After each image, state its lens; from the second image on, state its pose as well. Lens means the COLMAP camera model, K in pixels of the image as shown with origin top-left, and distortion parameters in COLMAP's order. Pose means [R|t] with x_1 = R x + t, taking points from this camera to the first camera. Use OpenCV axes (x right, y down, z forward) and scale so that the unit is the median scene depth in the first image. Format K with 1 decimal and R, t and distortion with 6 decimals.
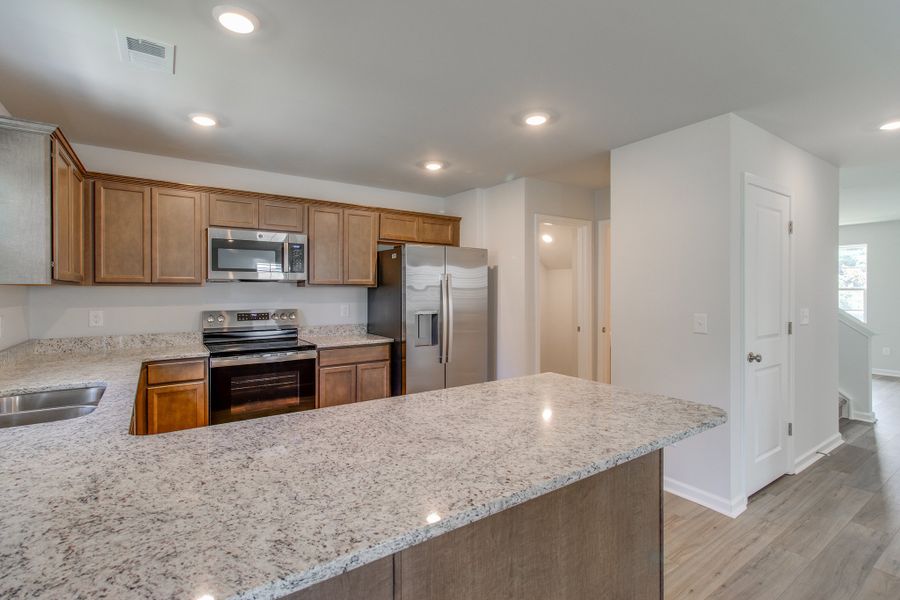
lens RADIAL K [[426.5, 0, 446.6], [0, 426.5, 292.3], [0, 0, 1]] dist [-0.000579, 0.000017]
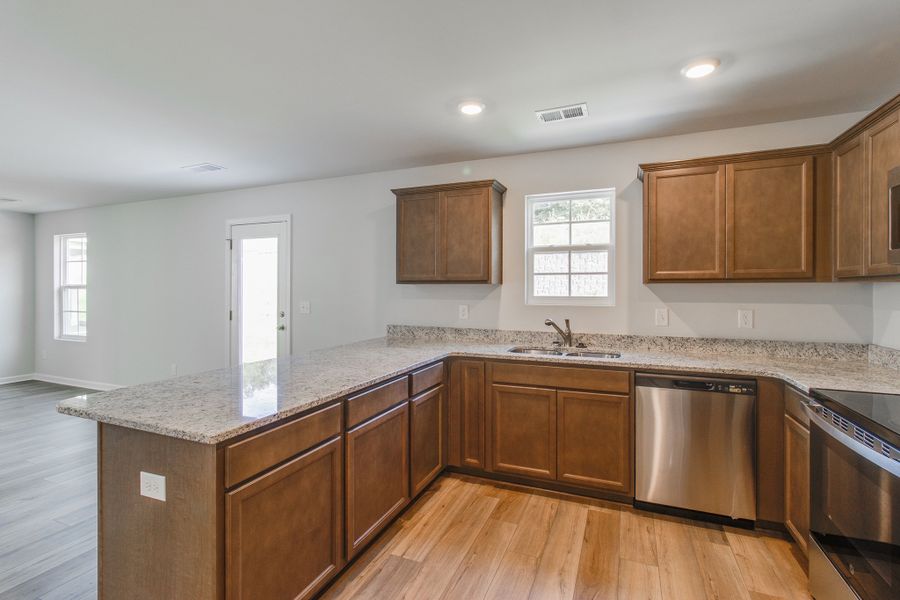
lens RADIAL K [[421.5, 0, 455.5], [0, 421.5, 289.5], [0, 0, 1]] dist [0.000797, 0.000260]
pose [[-0.843562, 0.000381, -0.537032, 0.166742], [-0.000089, 1.000000, 0.000849, -0.000832], [0.537032, 0.000764, -0.843562, 1.057312]]
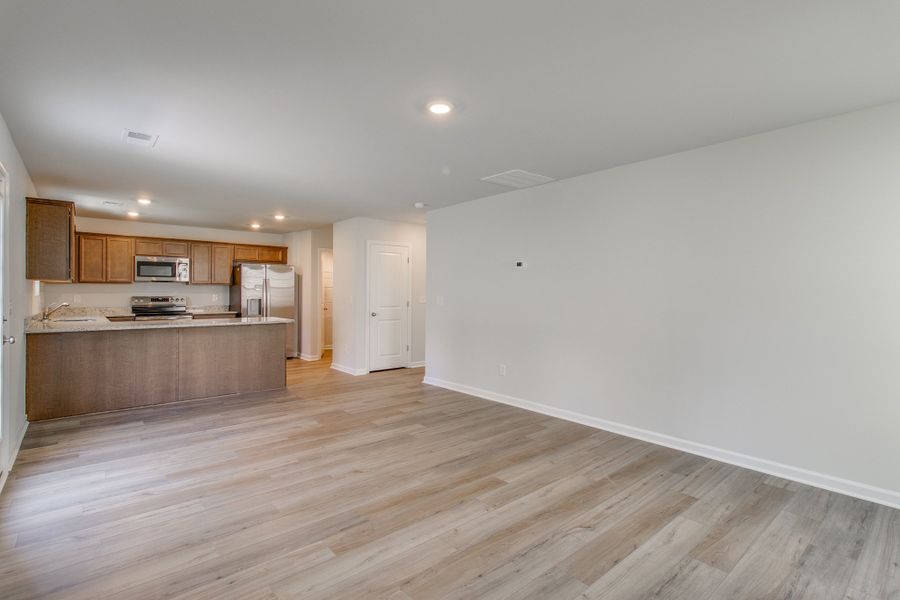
lens RADIAL K [[434.1, 0, 451.9], [0, 434.1, 290.6], [0, 0, 1]] dist [-0.001781, -0.000708]
pose [[0.994499, 0.006377, 0.104548, 0.694752], [-0.005696, 0.999961, -0.006812, 0.021561], [-0.104587, 0.006179, 0.994497, -1.159646]]
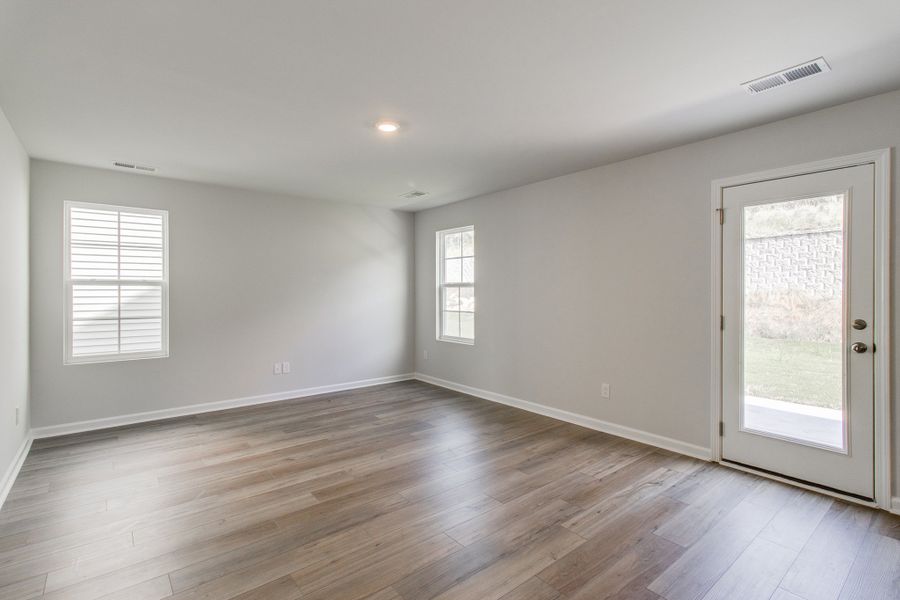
lens RADIAL K [[426.5, 0, 446.6], [0, 426.5, 292.3], [0, 0, 1]] dist [-0.000579, 0.000017]
pose [[-0.997485, 0.006040, -0.070620, 0.693543], [0.005812, 0.999977, 0.003423, 0.010994], [0.070639, 0.003004, -0.997497, 0.403419]]
